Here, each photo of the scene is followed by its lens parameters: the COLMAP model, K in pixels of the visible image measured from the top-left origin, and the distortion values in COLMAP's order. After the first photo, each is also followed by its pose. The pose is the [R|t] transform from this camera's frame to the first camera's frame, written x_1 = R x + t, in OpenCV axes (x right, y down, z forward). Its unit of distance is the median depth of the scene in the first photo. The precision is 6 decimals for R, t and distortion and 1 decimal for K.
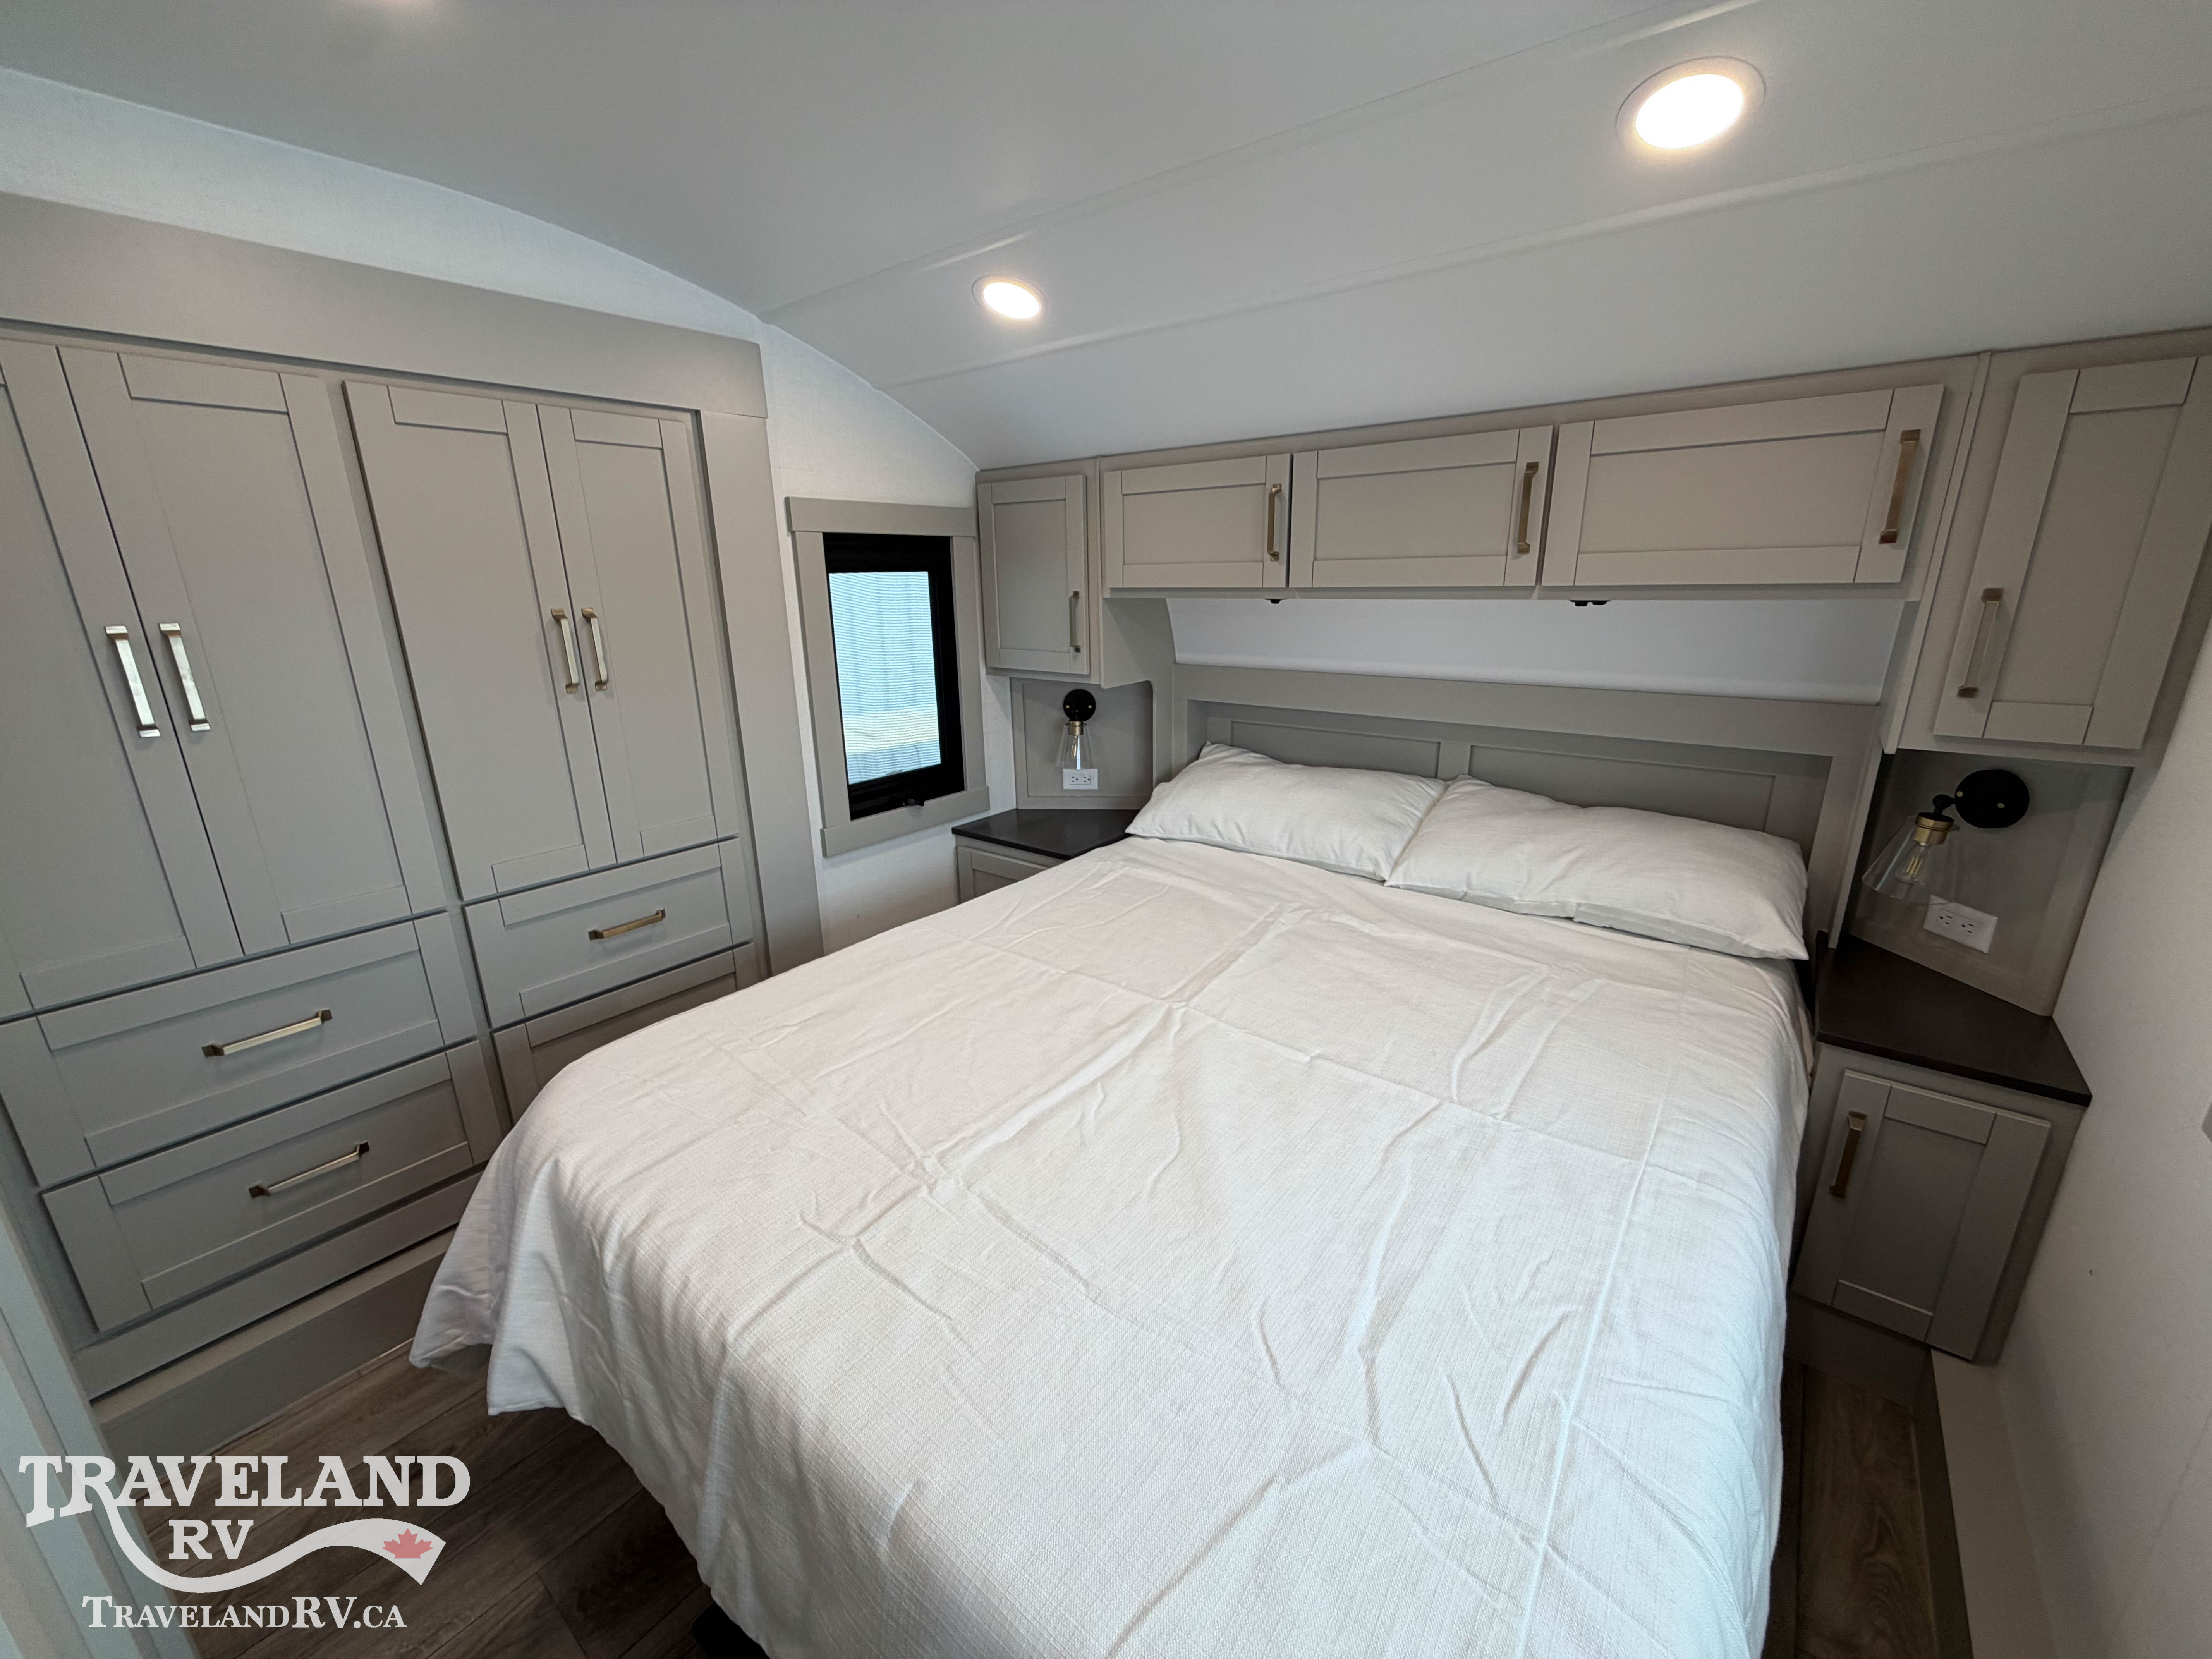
lens RADIAL K [[875.5, 0, 1109.7], [0, 875.5, 827.0], [0, 0, 1]] dist [-0.000697, -0.000102]
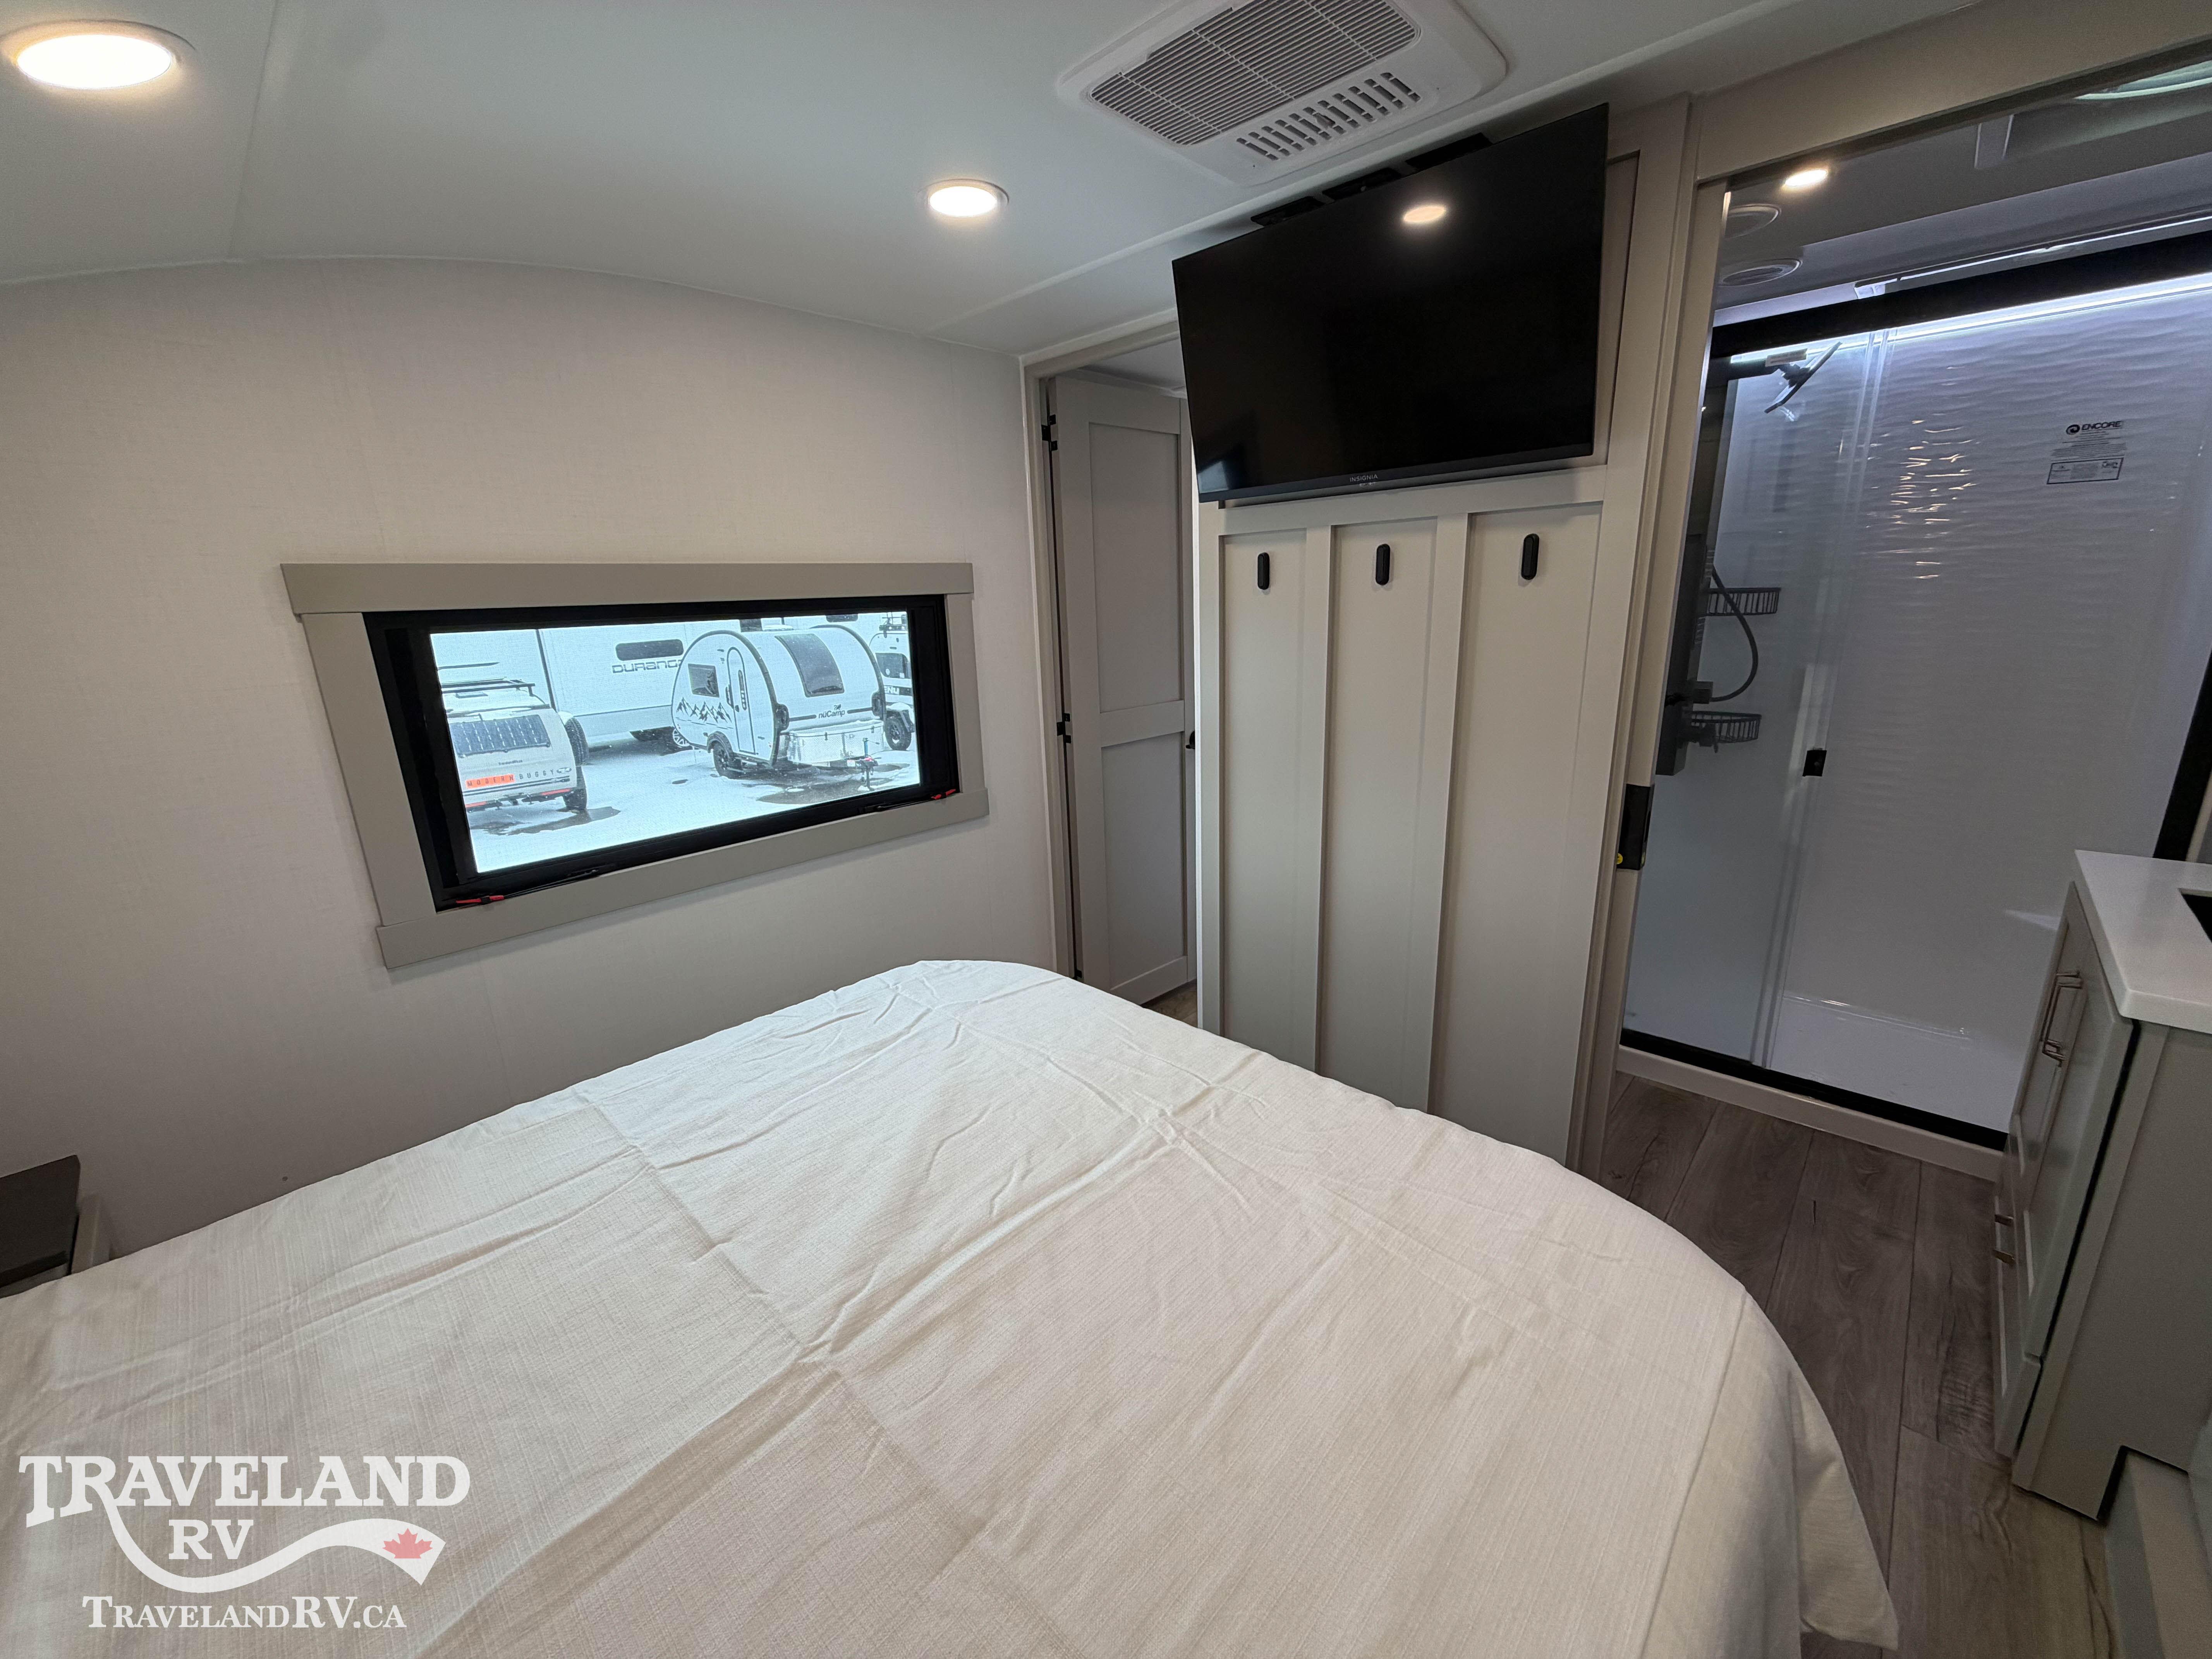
lens RADIAL K [[875.5, 0, 1100.0], [0, 875.5, 827.5], [0, 0, 1]] dist [-0.000697, -0.000102]
pose [[-0.994184, 0.024842, 0.104793, -0.229857], [0.075435, 0.855092, 0.512959, -0.494855], [-0.076865, 0.517881, -0.851993, 1.656714]]
